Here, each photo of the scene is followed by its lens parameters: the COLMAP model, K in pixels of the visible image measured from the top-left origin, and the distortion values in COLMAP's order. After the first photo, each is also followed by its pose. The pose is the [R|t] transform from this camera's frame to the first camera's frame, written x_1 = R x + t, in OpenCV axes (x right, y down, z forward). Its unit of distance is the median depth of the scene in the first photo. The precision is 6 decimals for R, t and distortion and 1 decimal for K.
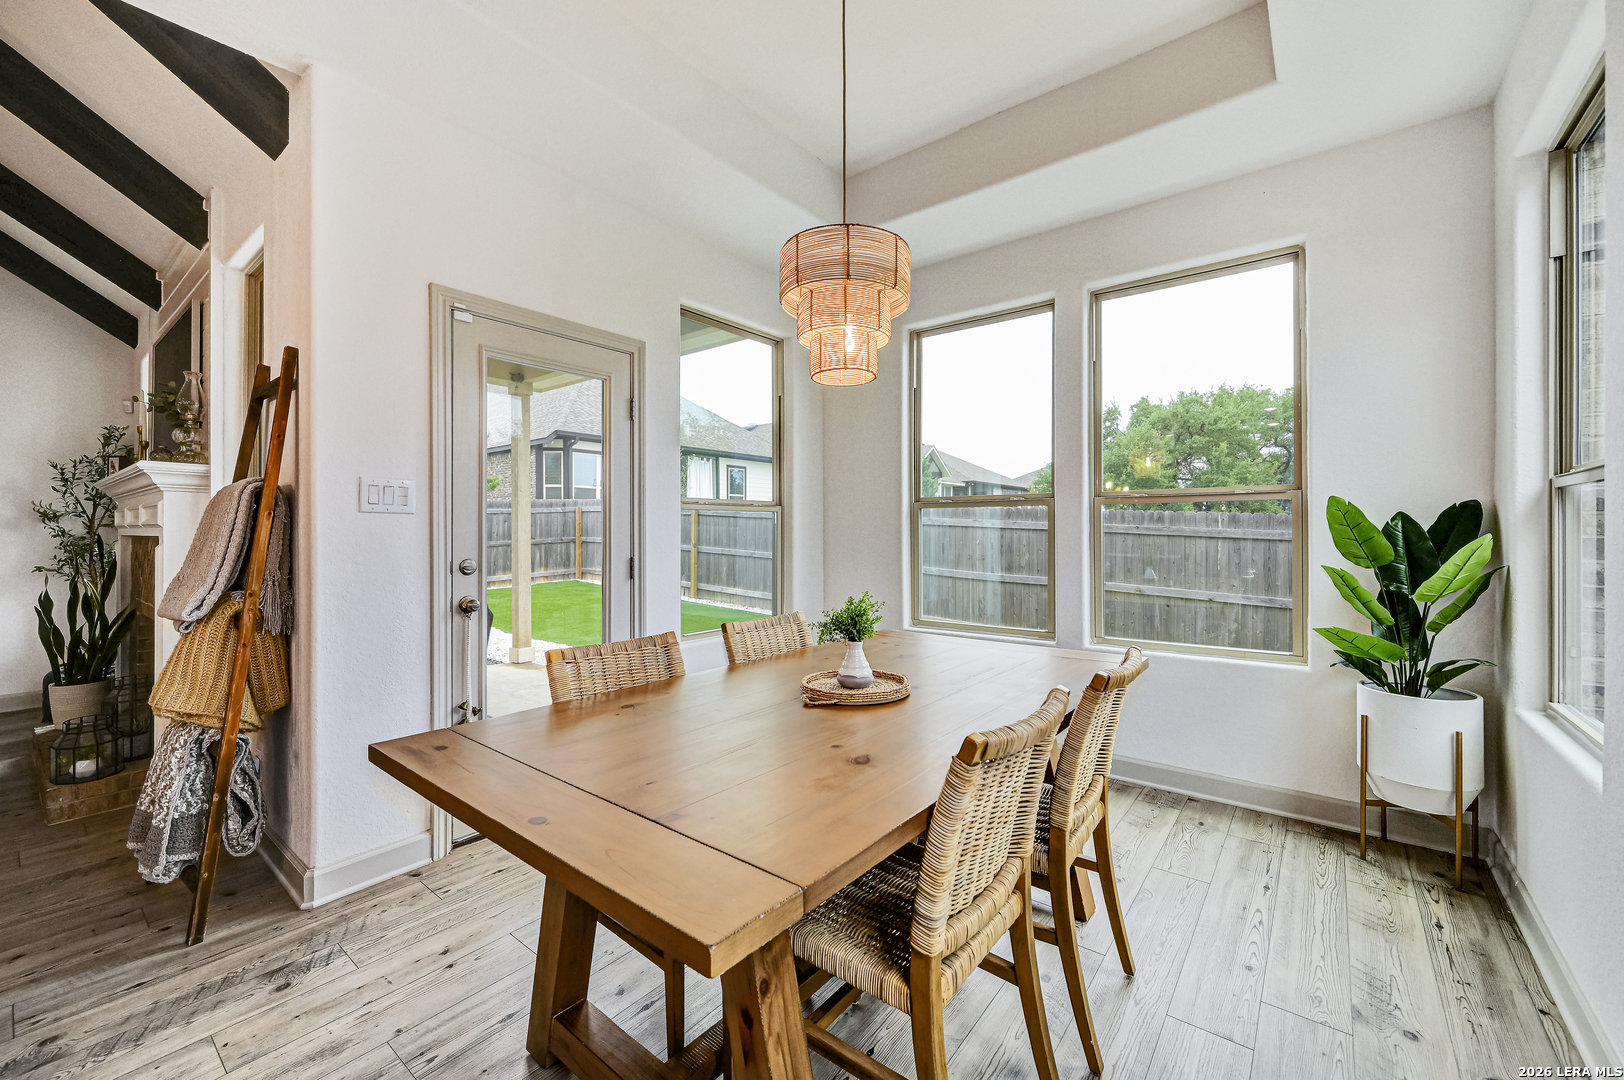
lens RADIAL K [[651.9, 0, 814.4], [0, 651.9, 526.6], [0, 0, 1]] dist [-0.001154, 0.001014]
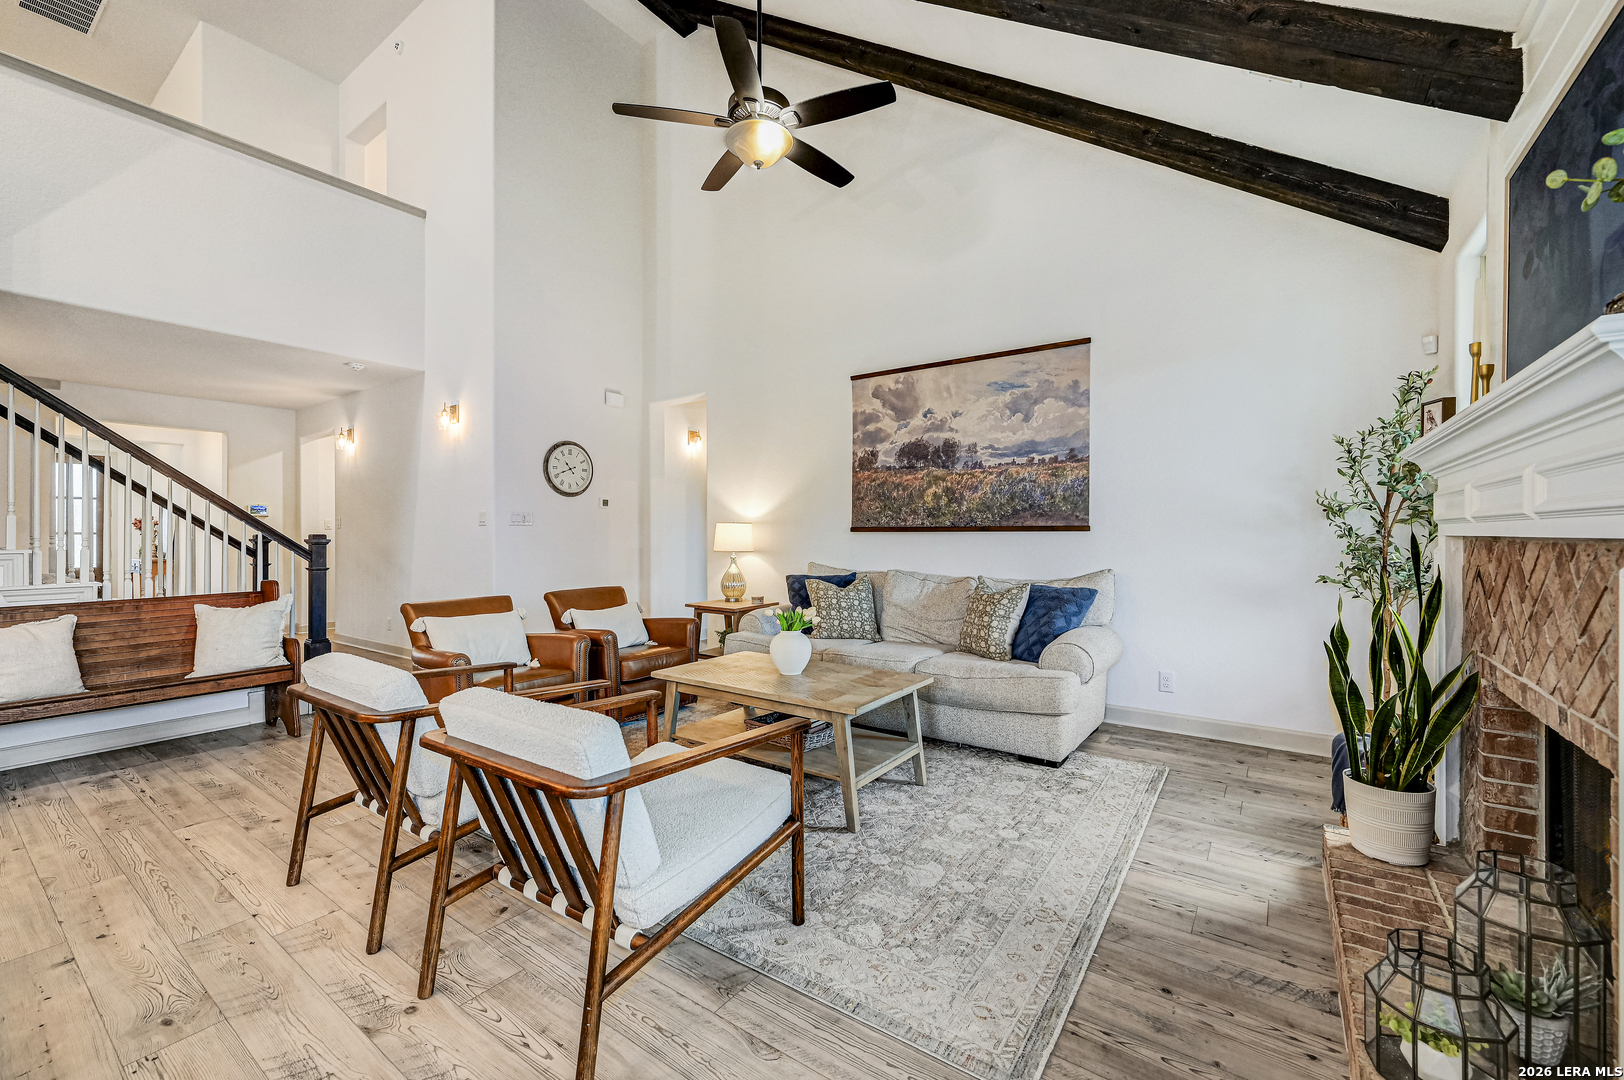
lens RADIAL K [[651.9, 0, 818.9], [0, 651.9, 535.3], [0, 0, 1]] dist [-0.001154, 0.001014]
pose [[0.054050, 0.006628, -0.998516, -0.473239], [0.005275, 0.999962, 0.006923, 0.005647], [0.998524, -0.005641, 0.054013, 0.379869]]
